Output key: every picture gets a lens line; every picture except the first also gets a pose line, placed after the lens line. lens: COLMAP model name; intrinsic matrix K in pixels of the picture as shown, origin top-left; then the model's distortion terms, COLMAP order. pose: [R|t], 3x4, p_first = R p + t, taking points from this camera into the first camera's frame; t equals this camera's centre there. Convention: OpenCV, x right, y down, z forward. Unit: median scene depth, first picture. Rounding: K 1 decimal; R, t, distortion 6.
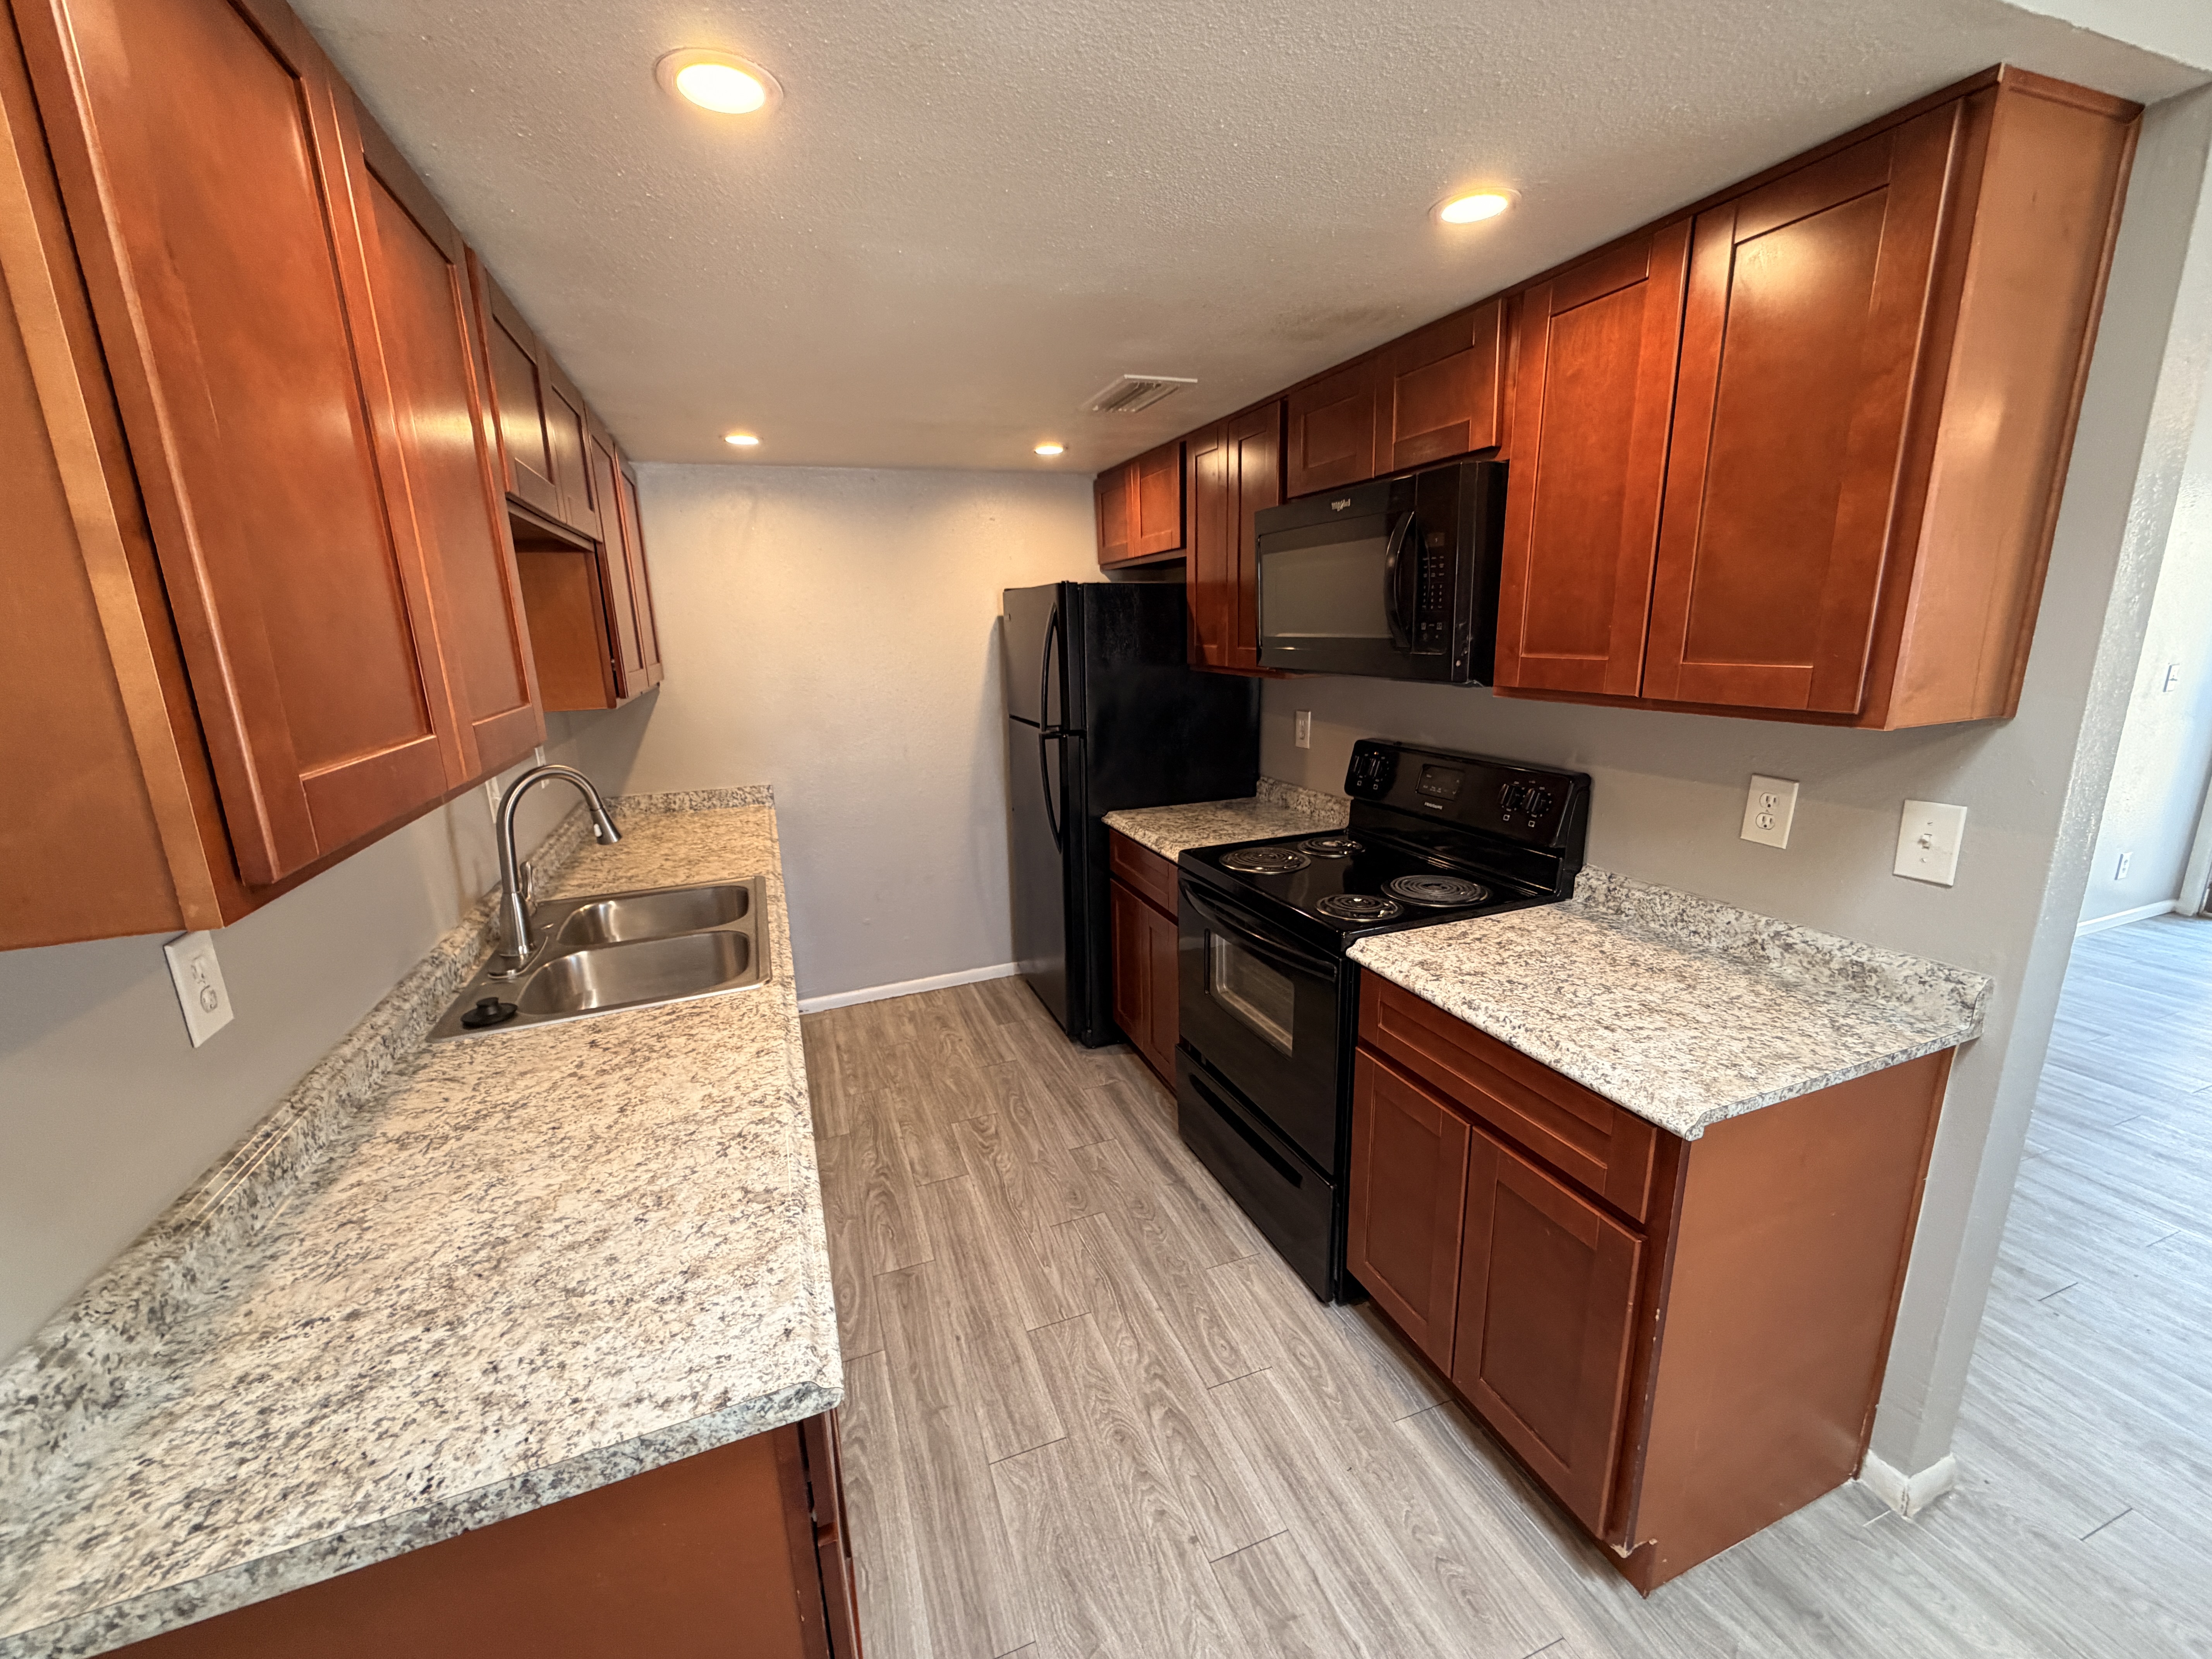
lens RADIAL K [[880.4, 0, 1094.8], [0, 880.4, 832.4], [0, 0, 1]] dist [-0.000831, 0.000257]
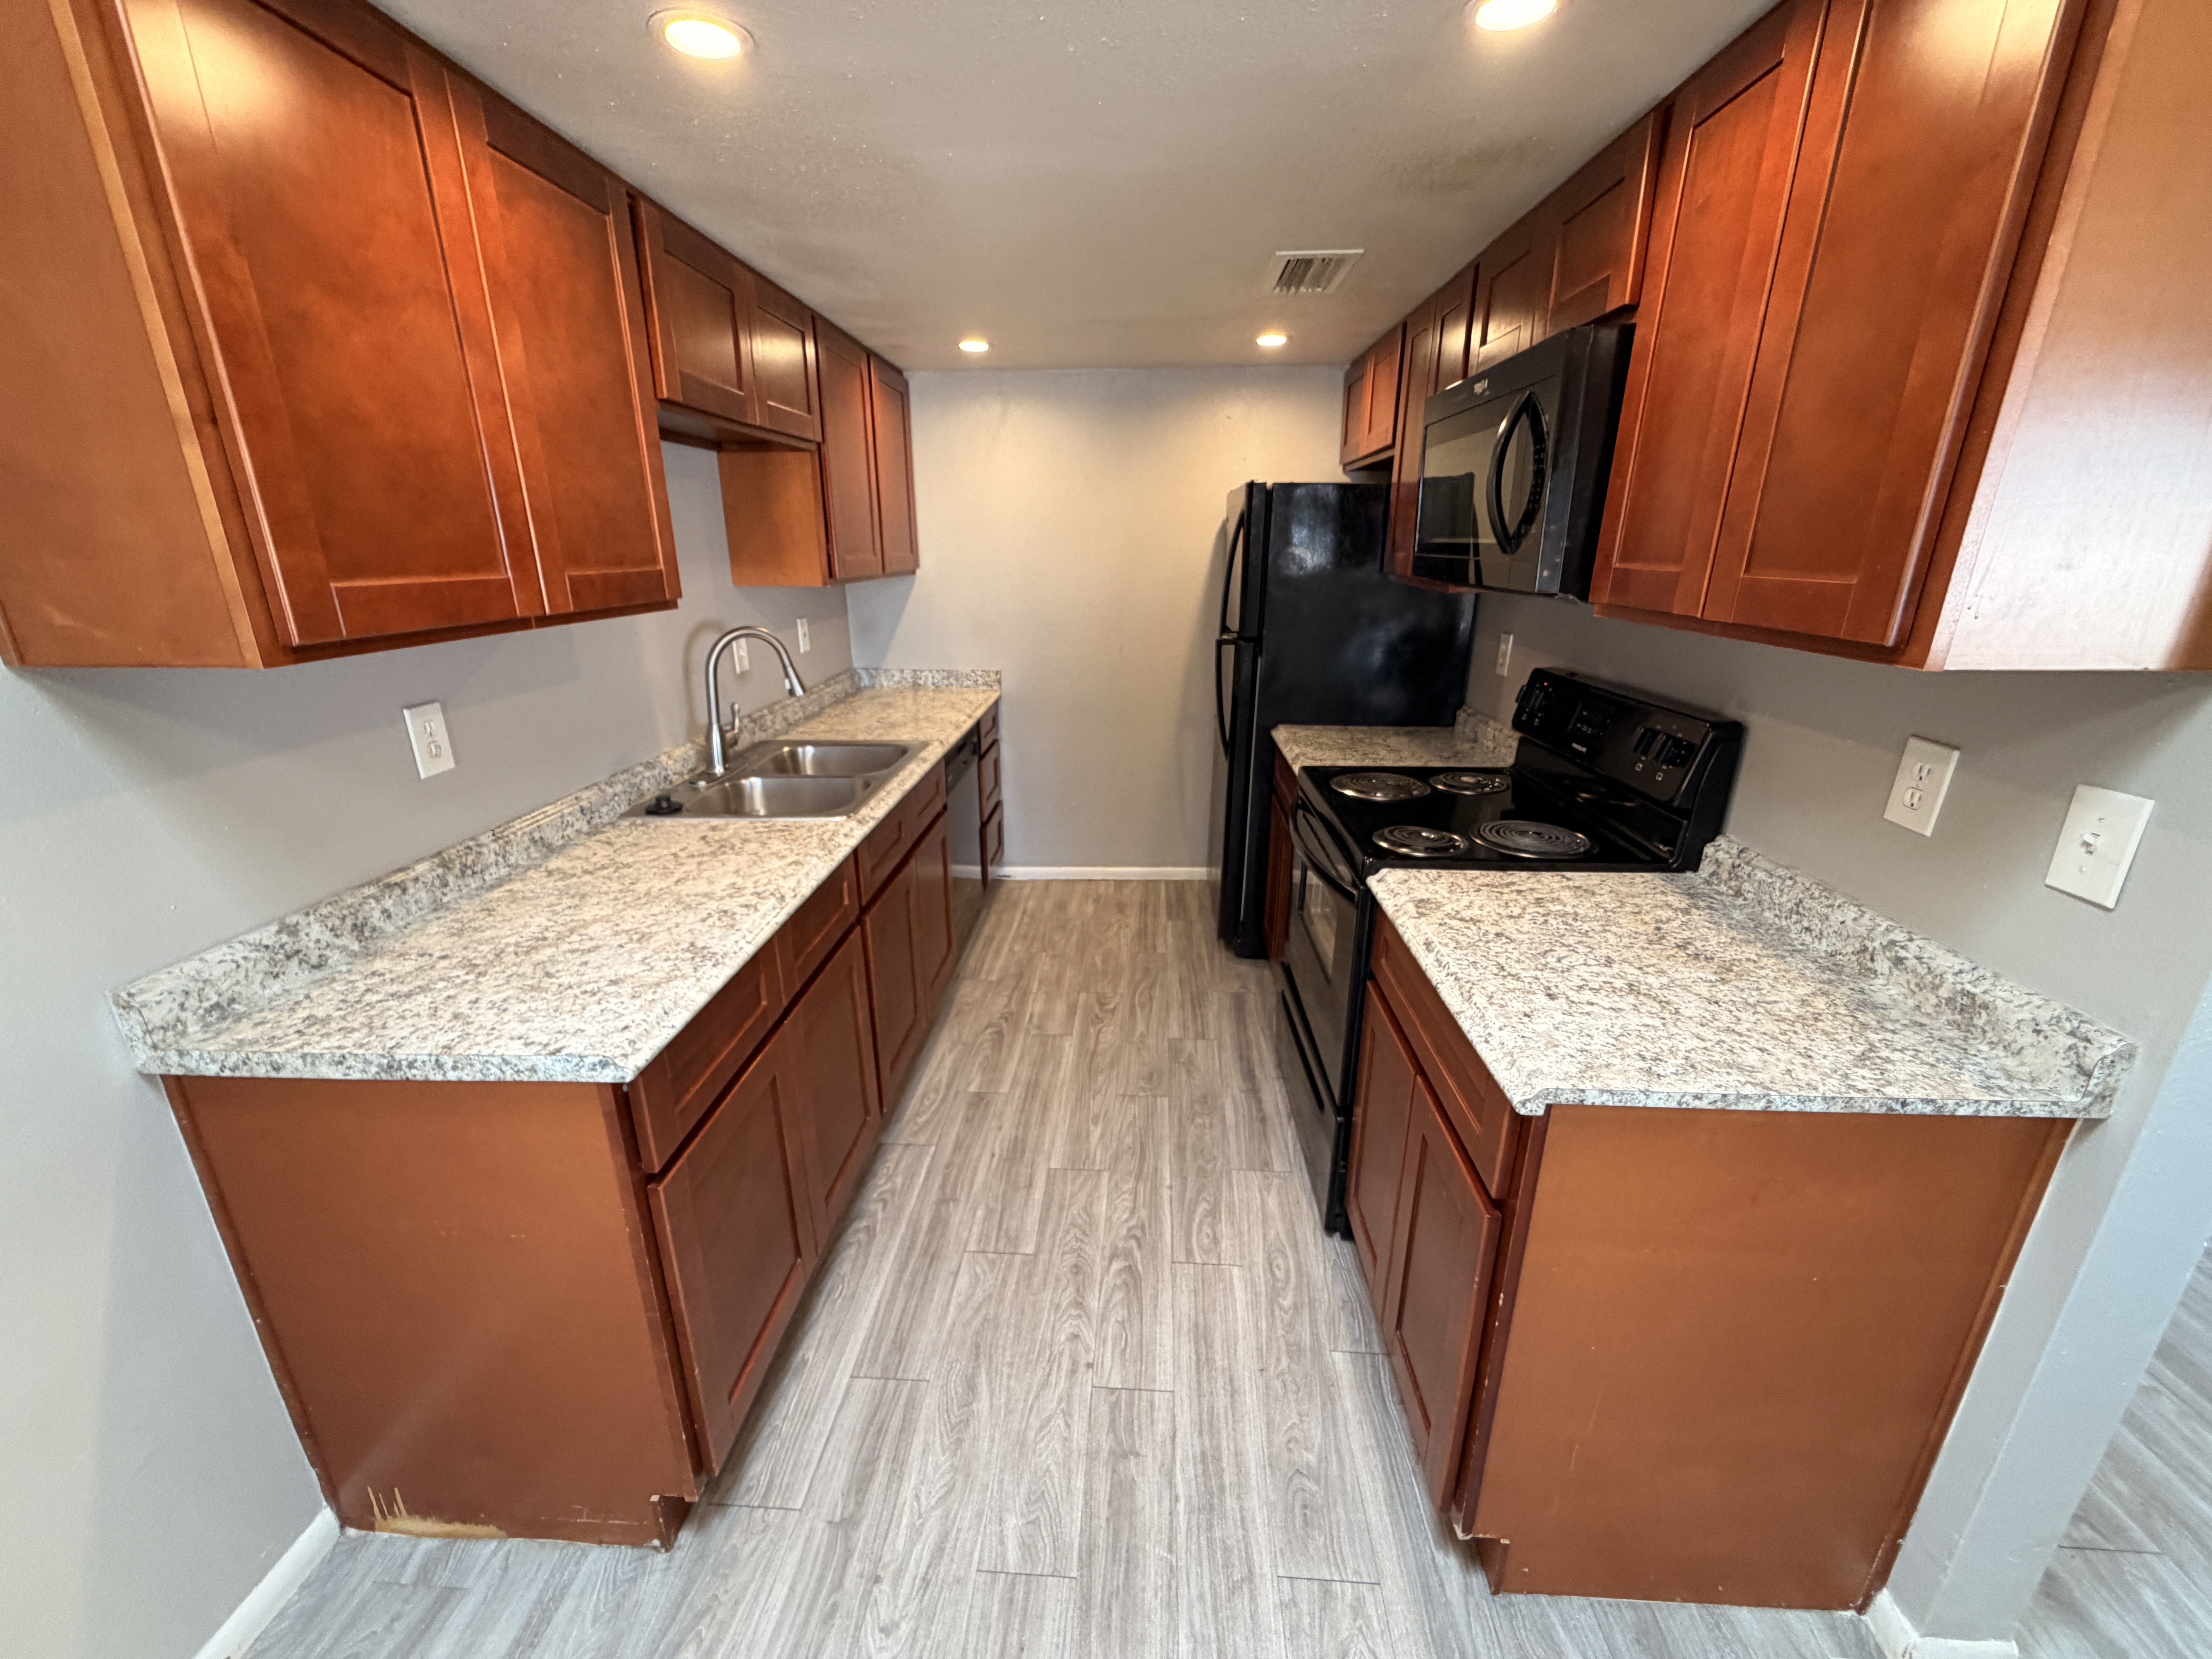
lens RADIAL K [[880.4, 0, 1094.8], [0, 880.4, 832.4], [0, 0, 1]] dist [-0.000831, 0.000257]
pose [[0.914286, 0.153493, -0.374861, 0.419961], [-0.118692, 0.986322, 0.114377, 0.013913], [0.387290, -0.060080, 0.919998, 0.022847]]
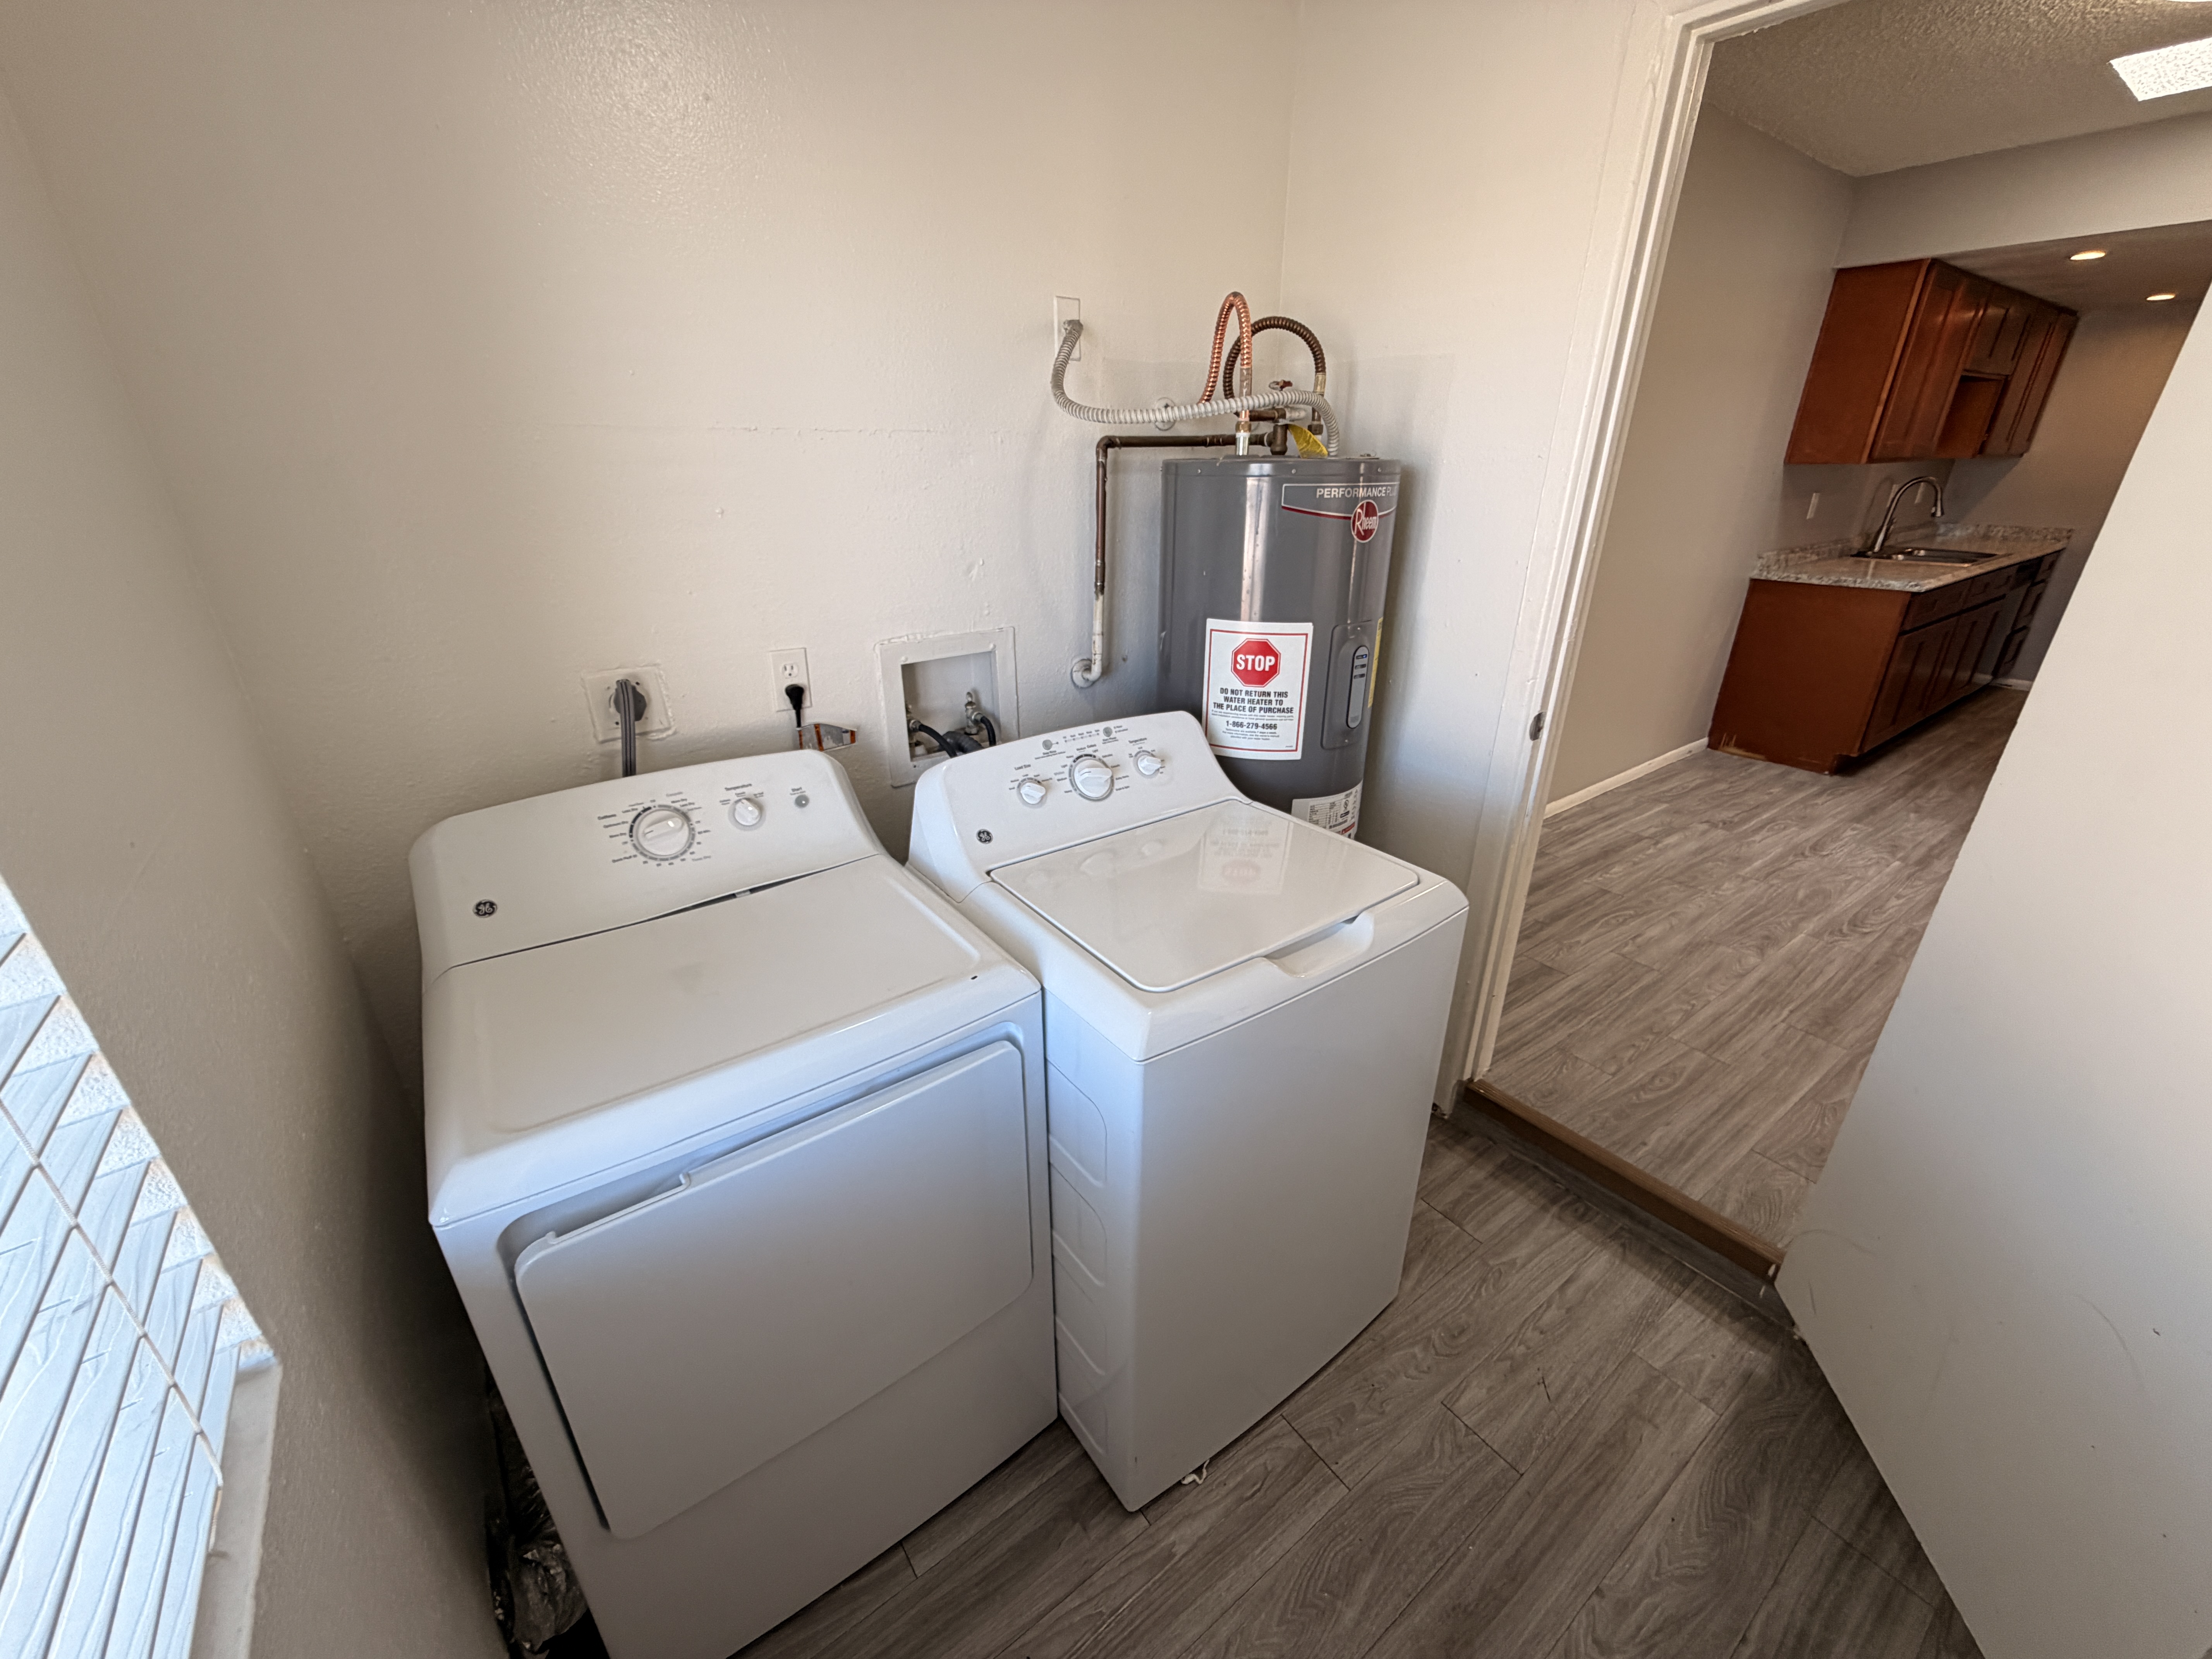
lens RADIAL K [[880.4, 0, 1094.8], [0, 880.4, 832.4], [0, 0, 1]] dist [-0.000831, 0.000257]
pose [[0.270273, 0.412038, -0.870159, 1.616107], [-0.226733, 0.905615, 0.358404, 0.581901], [0.935705, 0.100427, 0.338186, -2.382287]]
